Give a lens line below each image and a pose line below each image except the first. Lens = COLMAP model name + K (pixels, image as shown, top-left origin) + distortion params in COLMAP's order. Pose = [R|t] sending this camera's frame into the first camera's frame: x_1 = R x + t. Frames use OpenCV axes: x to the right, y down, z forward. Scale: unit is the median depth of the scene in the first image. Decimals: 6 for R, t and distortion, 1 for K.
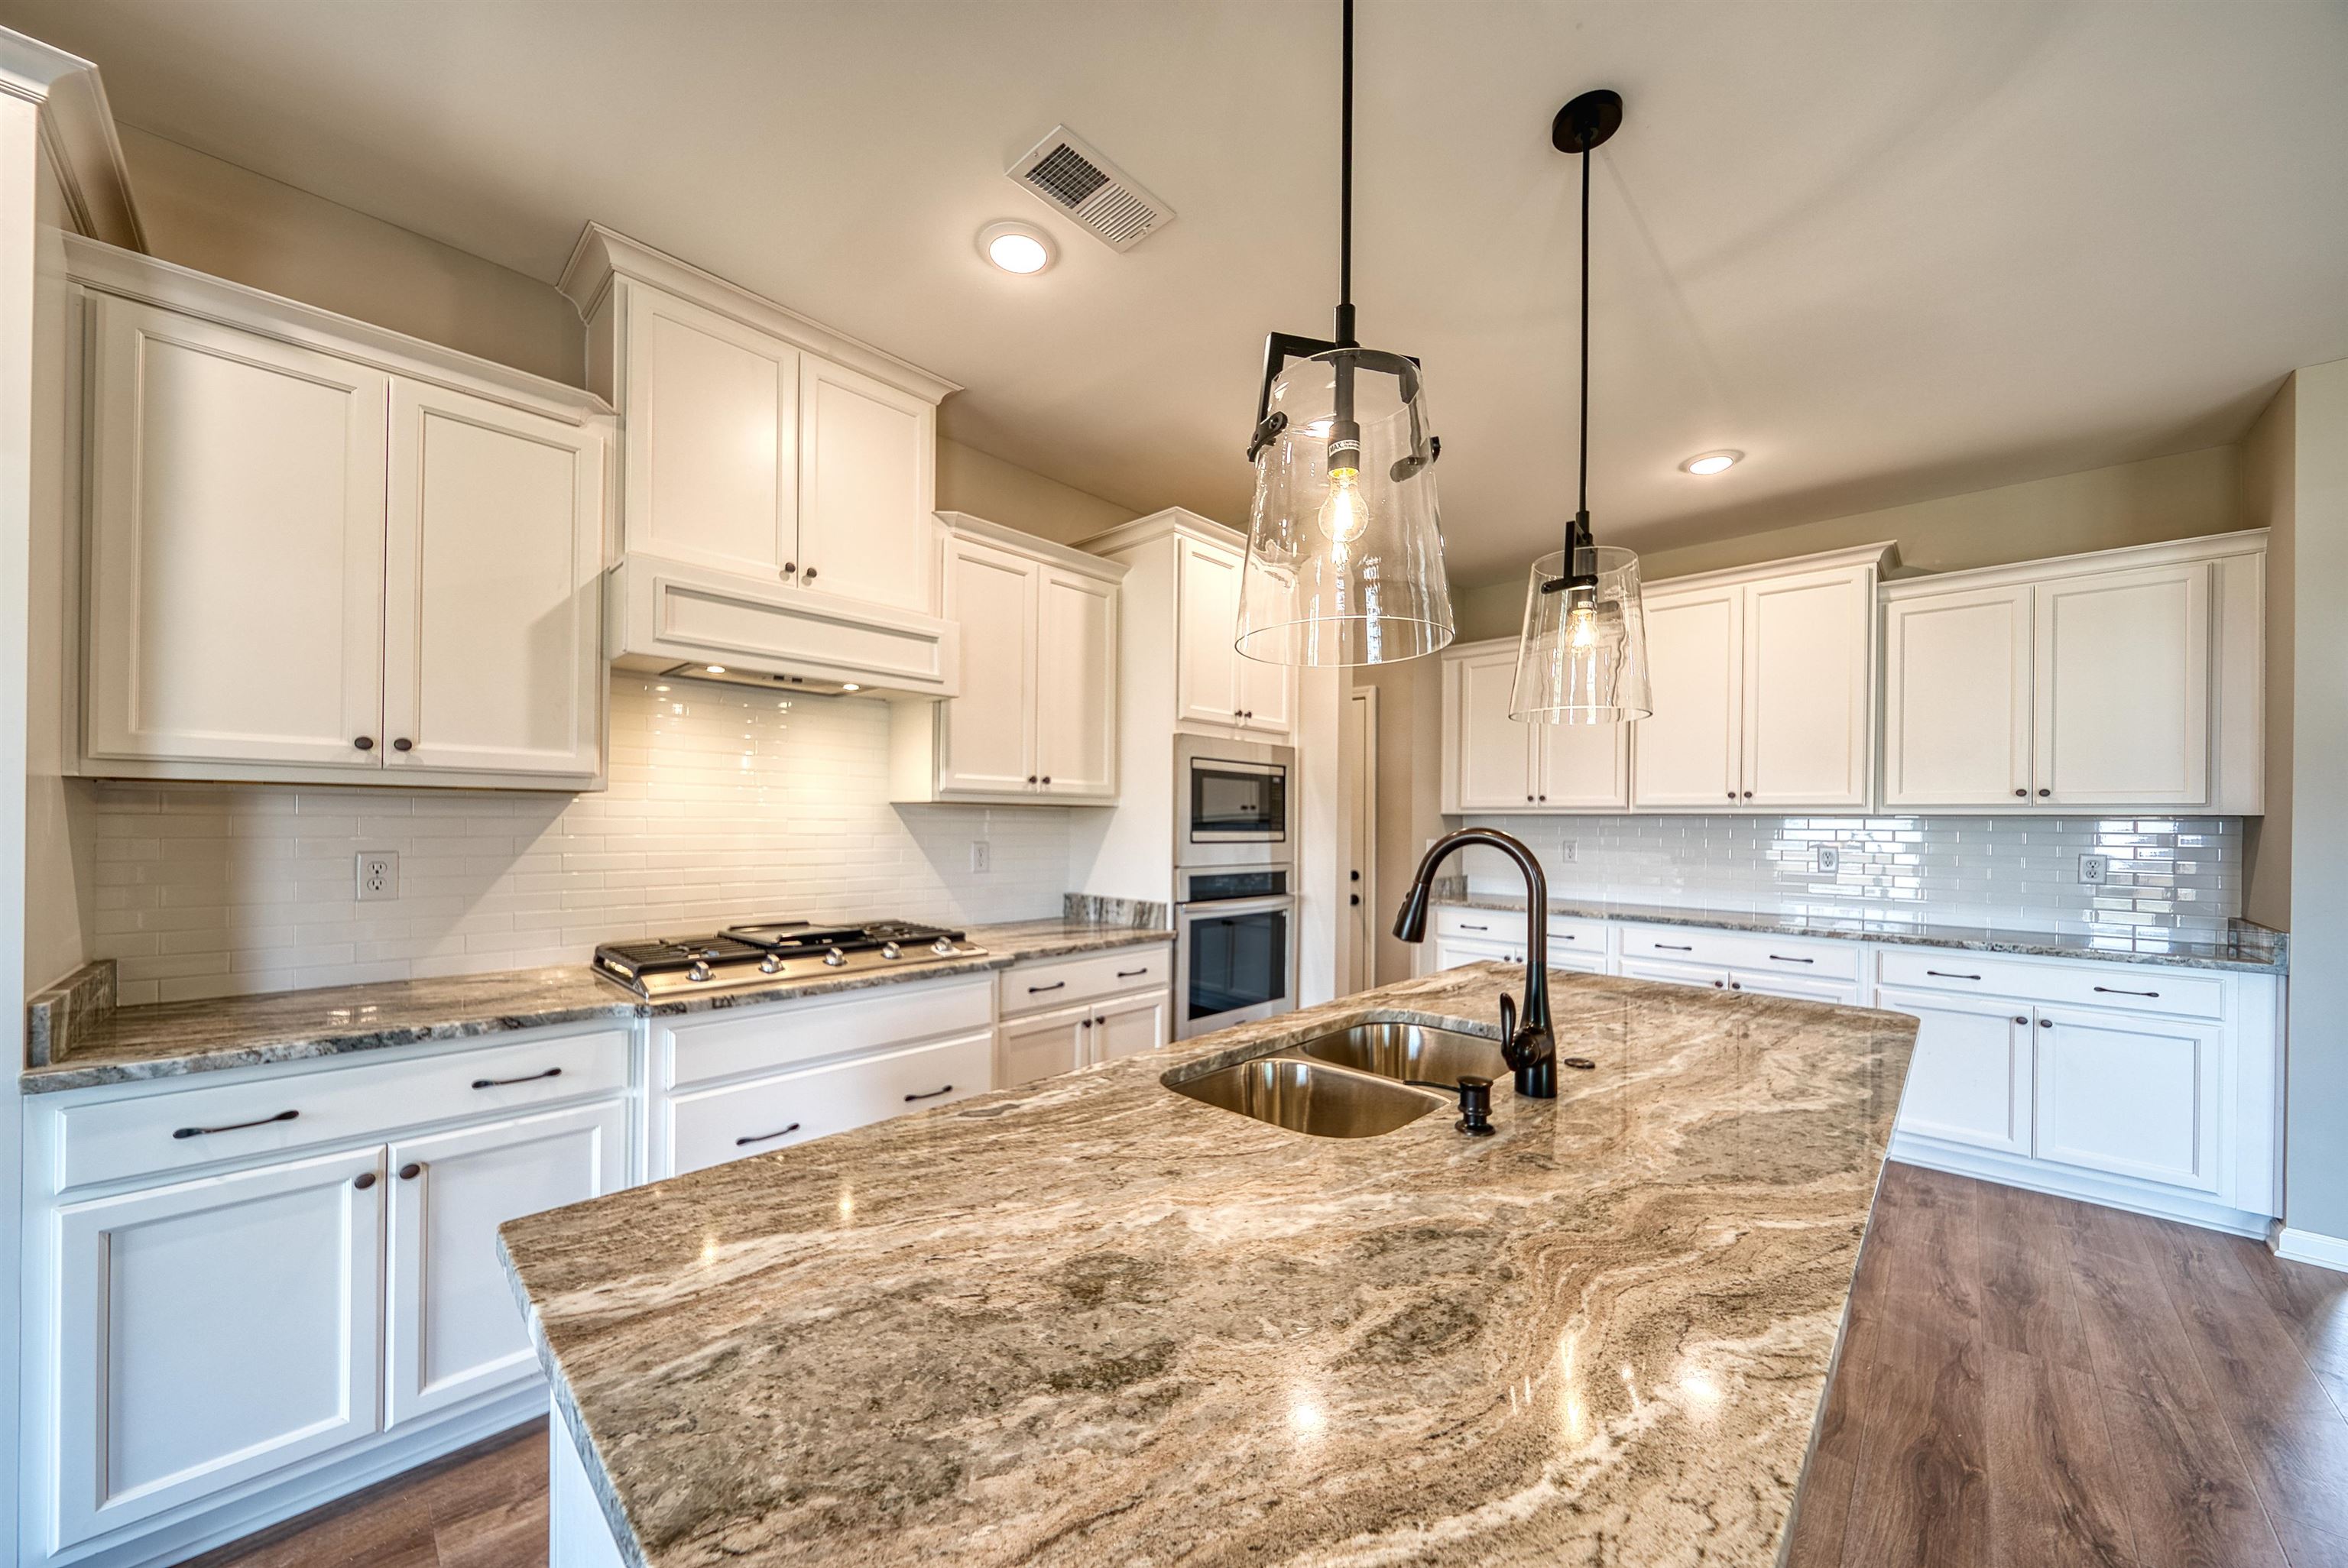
lens RADIAL K [[835.2, 0, 1169.6], [0, 835.2, 821.1], [0, 0, 1]] dist [-0.001863, -0.000450]
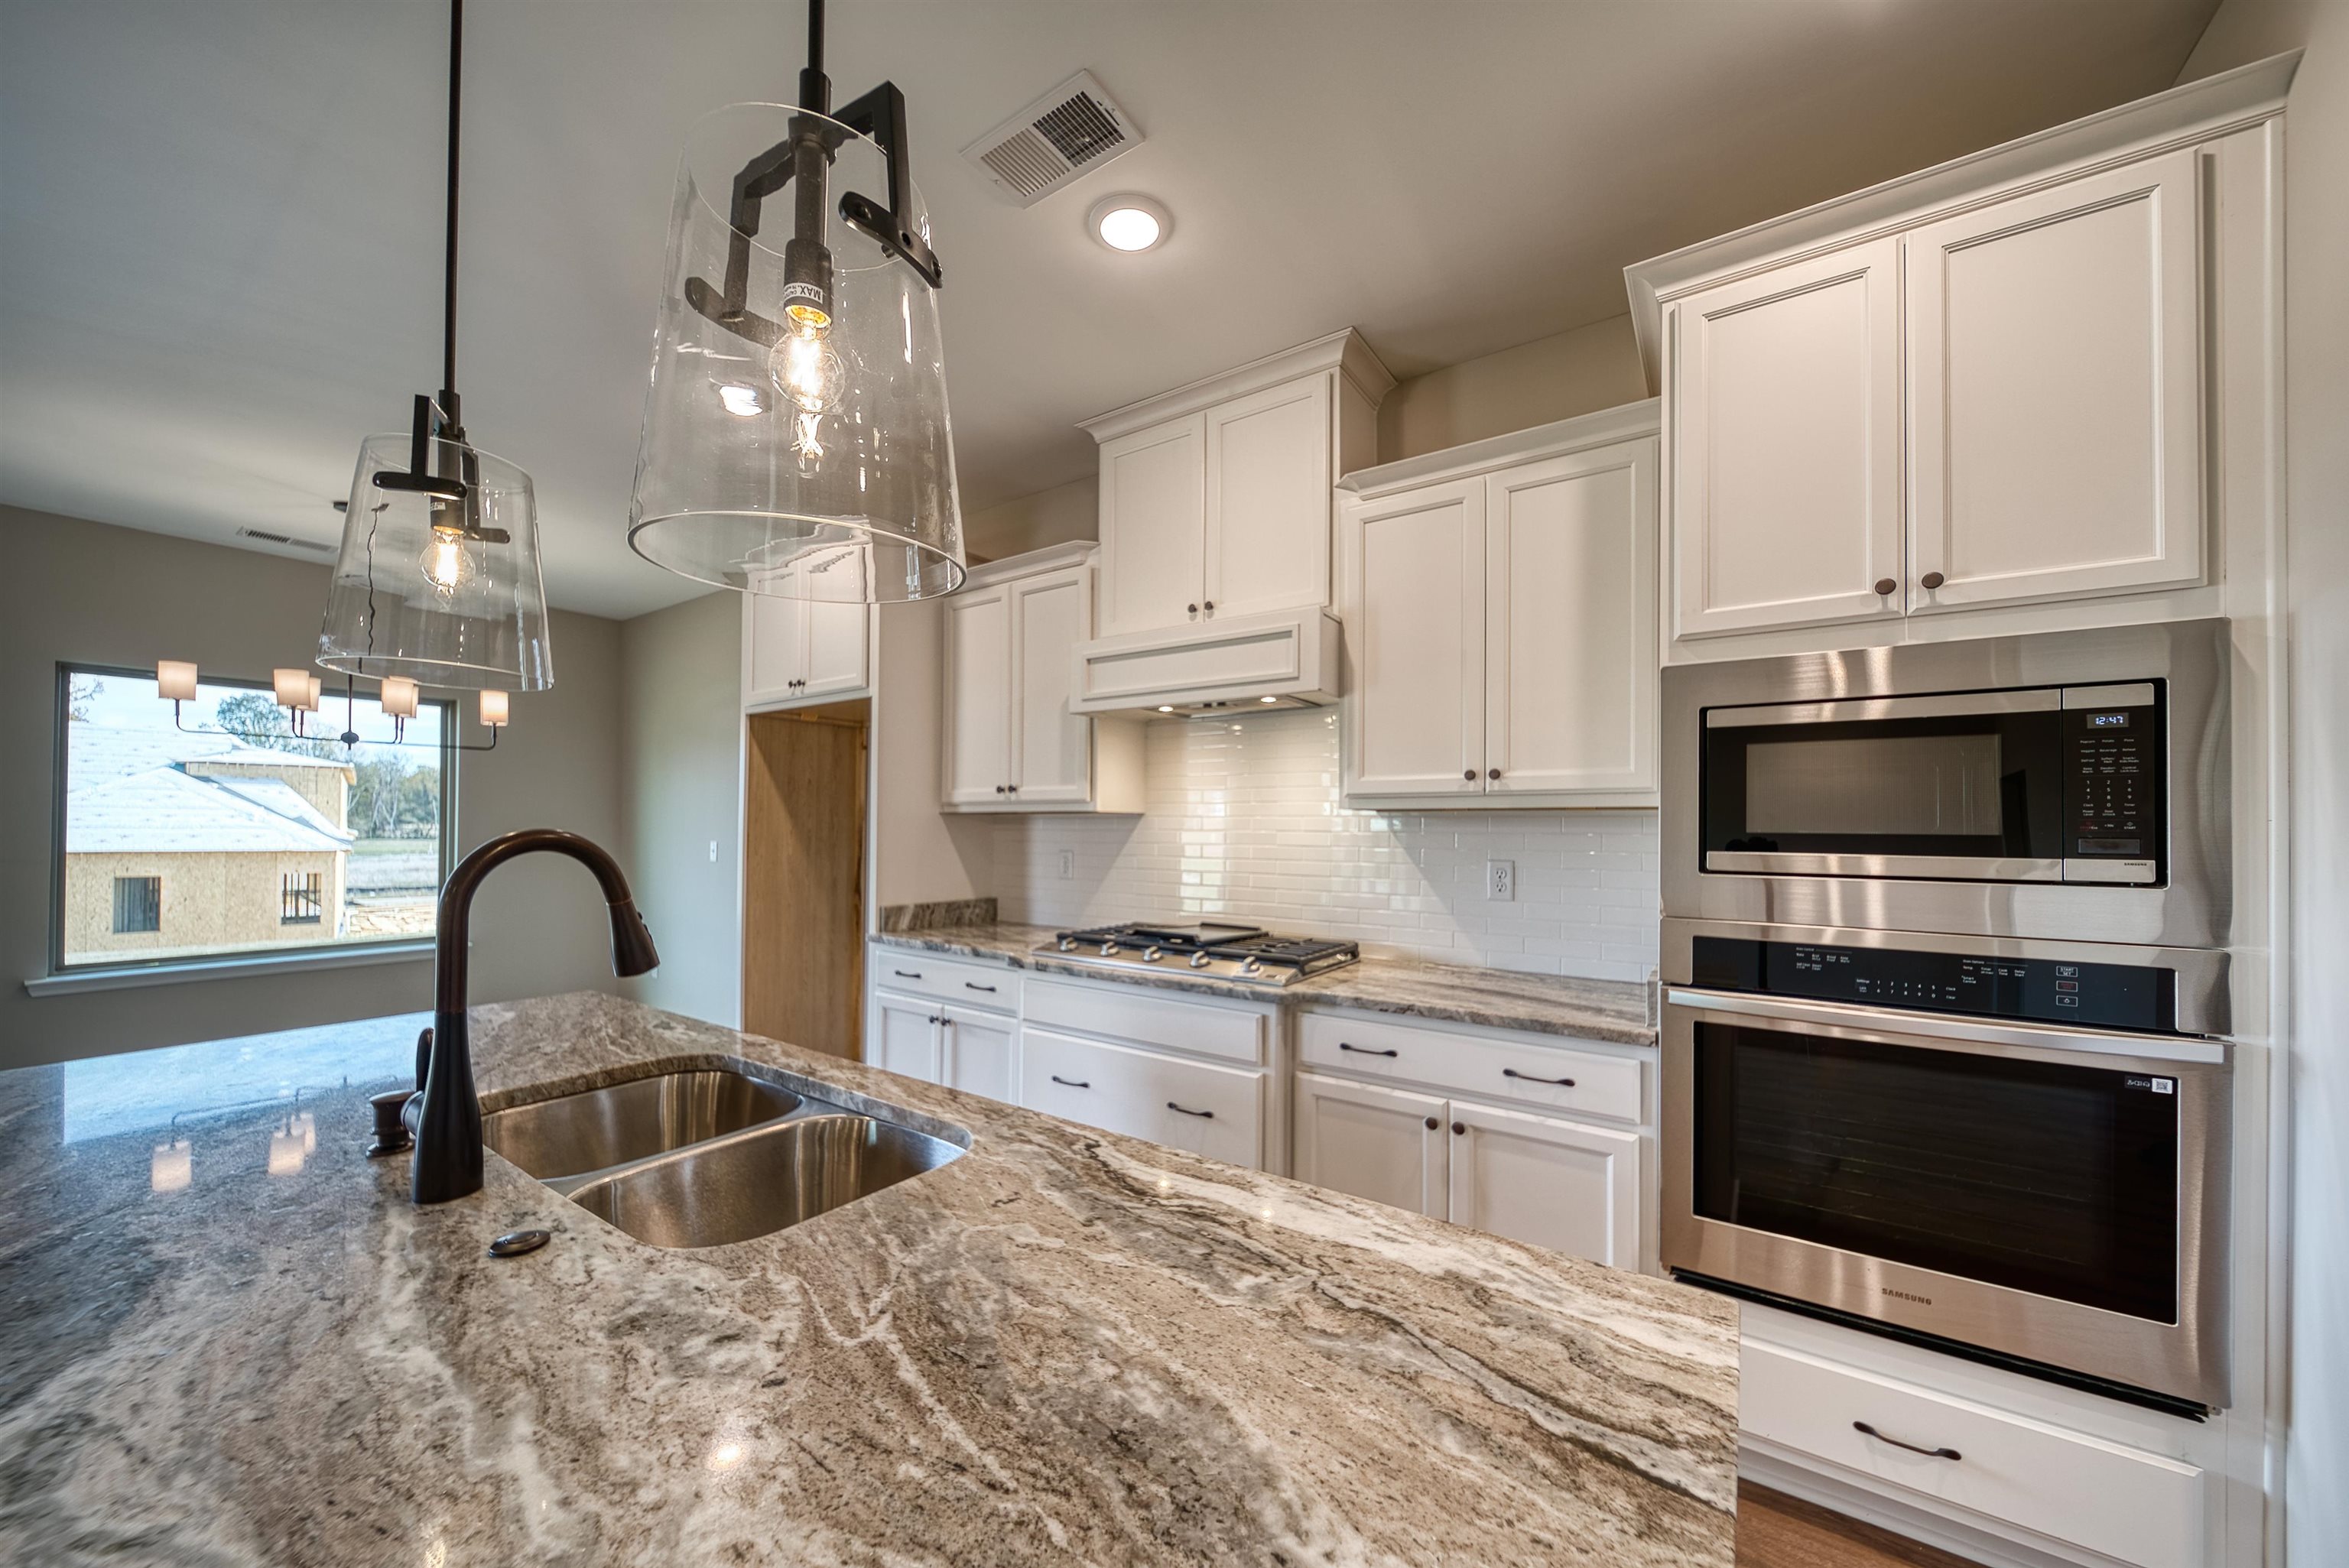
lens RADIAL K [[848.0, 0, 1169.8], [0, 848.0, 818.9], [0, 0, 1]] dist [0.000509, -0.000452]
pose [[0.144952, -0.019764, -0.989241, 0.617472], [-0.002171, 0.999792, -0.020293, 0.005030], [0.989436, 0.005090, 0.144879, 0.735419]]
